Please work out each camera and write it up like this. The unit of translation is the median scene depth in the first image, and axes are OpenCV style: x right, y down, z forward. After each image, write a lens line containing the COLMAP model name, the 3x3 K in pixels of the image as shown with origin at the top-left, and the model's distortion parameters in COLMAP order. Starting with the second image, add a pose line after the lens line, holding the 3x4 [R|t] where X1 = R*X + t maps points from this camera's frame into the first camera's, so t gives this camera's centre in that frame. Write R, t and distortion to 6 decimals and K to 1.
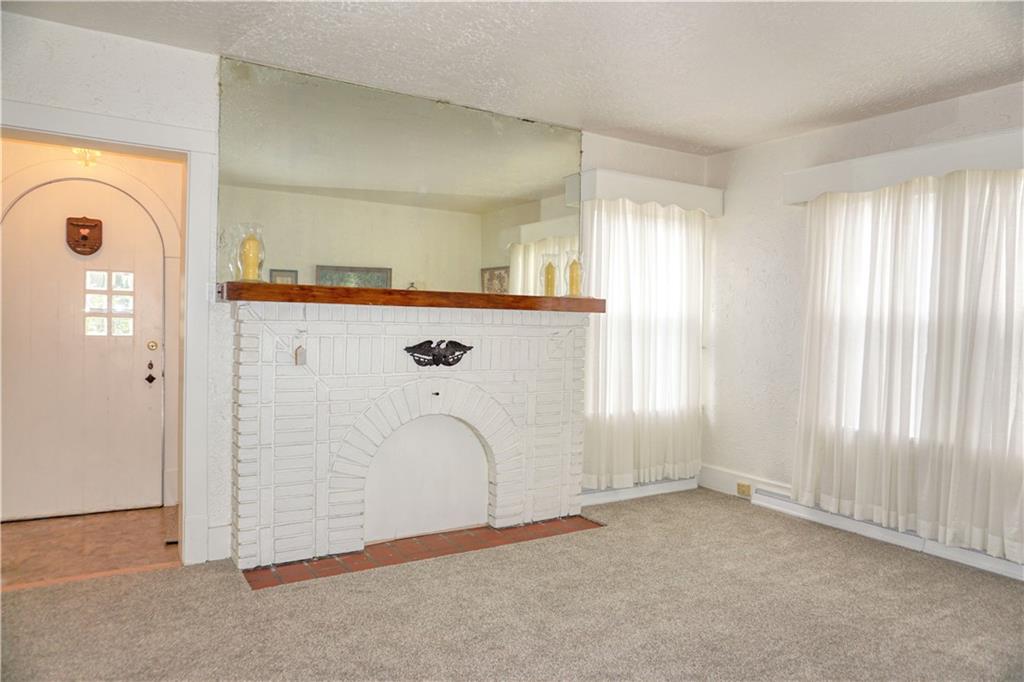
lens RADIAL K [[678.7, 0, 512.0], [0, 678.7, 341.0], [0, 0, 1]] dist [-0.063323, 0.056047]
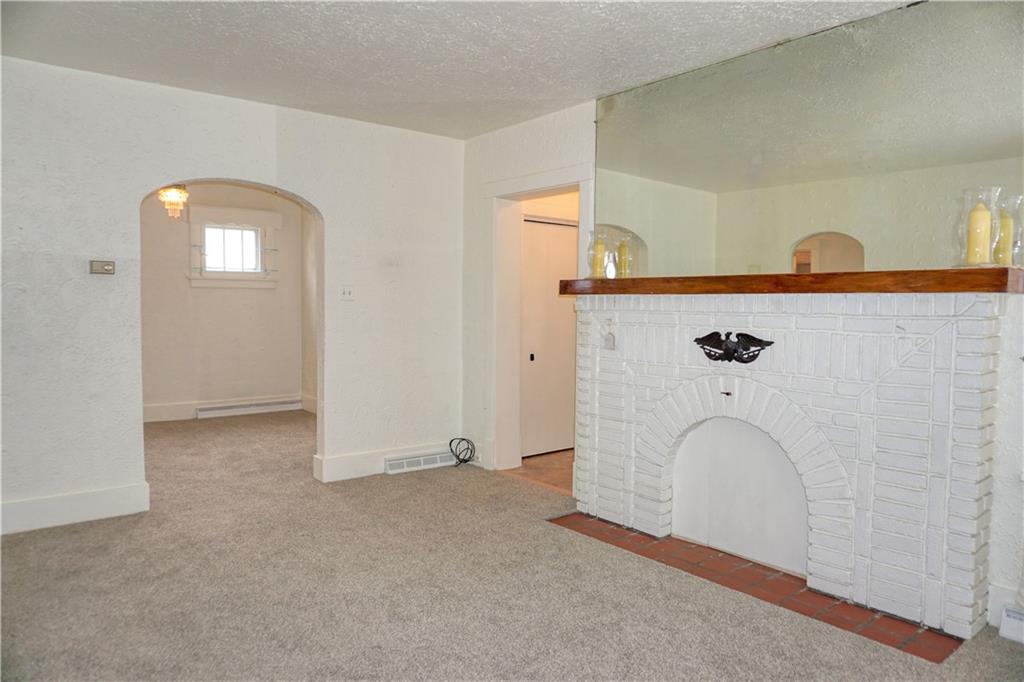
lens RADIAL K [[678.7, 0, 512.0], [0, 678.7, 341.0], [0, 0, 1]] dist [-0.063323, 0.056047]
pose [[0.126645, 0.031031, -0.991463, 0.701957], [-0.036503, 0.998979, 0.026603, -0.002423], [0.991276, 0.032822, 0.127649, 0.608879]]
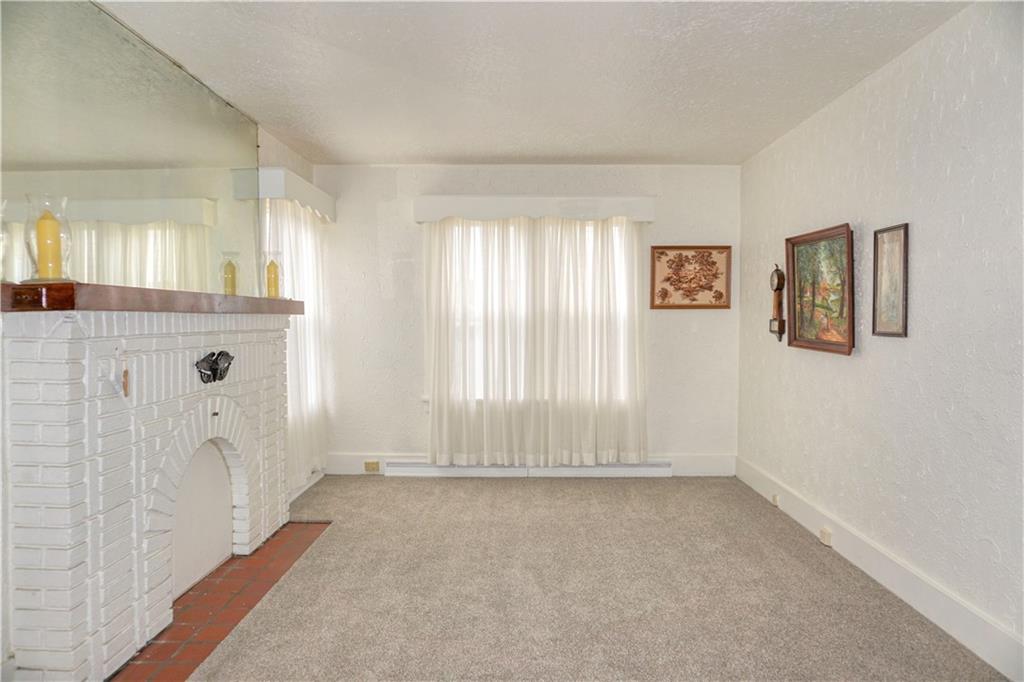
lens RADIAL K [[678.7, 0, 512.0], [0, 678.7, 341.0], [0, 0, 1]] dist [-0.063323, 0.056047]
pose [[0.547027, -0.049248, 0.835665, -0.605112], [0.037598, 0.998706, 0.034244, -0.028756], [-0.836270, 0.012687, 0.548171, 0.218963]]
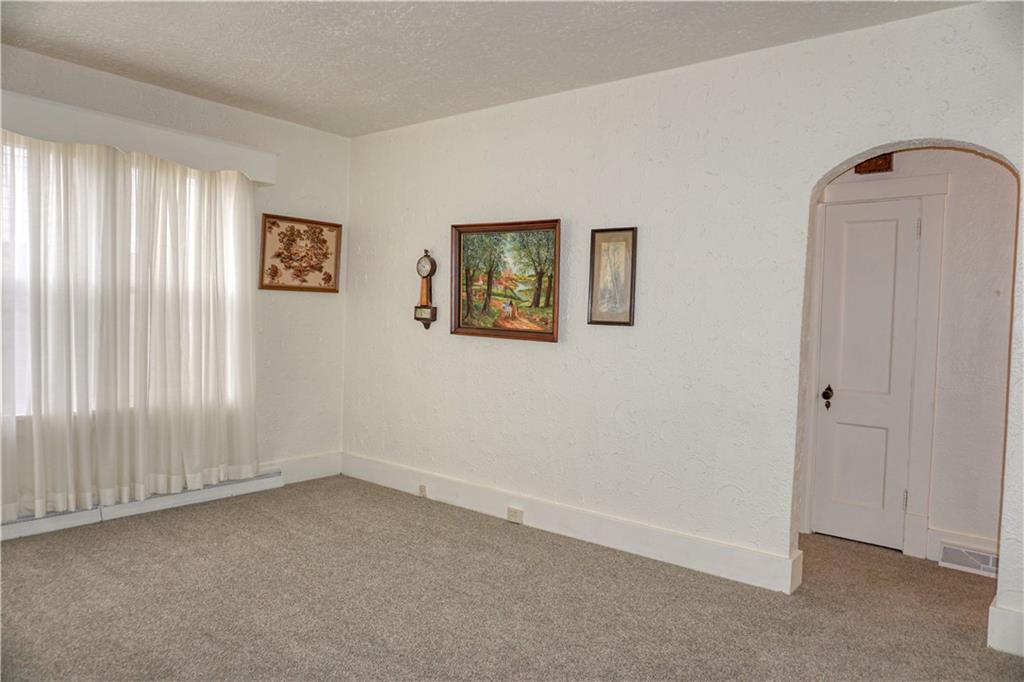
lens RADIAL K [[678.7, 0, 512.0], [0, 678.7, 341.0], [0, 0, 1]] dist [-0.063323, 0.056047]
pose [[-0.321361, -0.064614, 0.944750, -0.509832], [-0.010604, 0.997852, 0.064639, -0.026144], [-0.946898, 0.010754, -0.321356, 0.725064]]
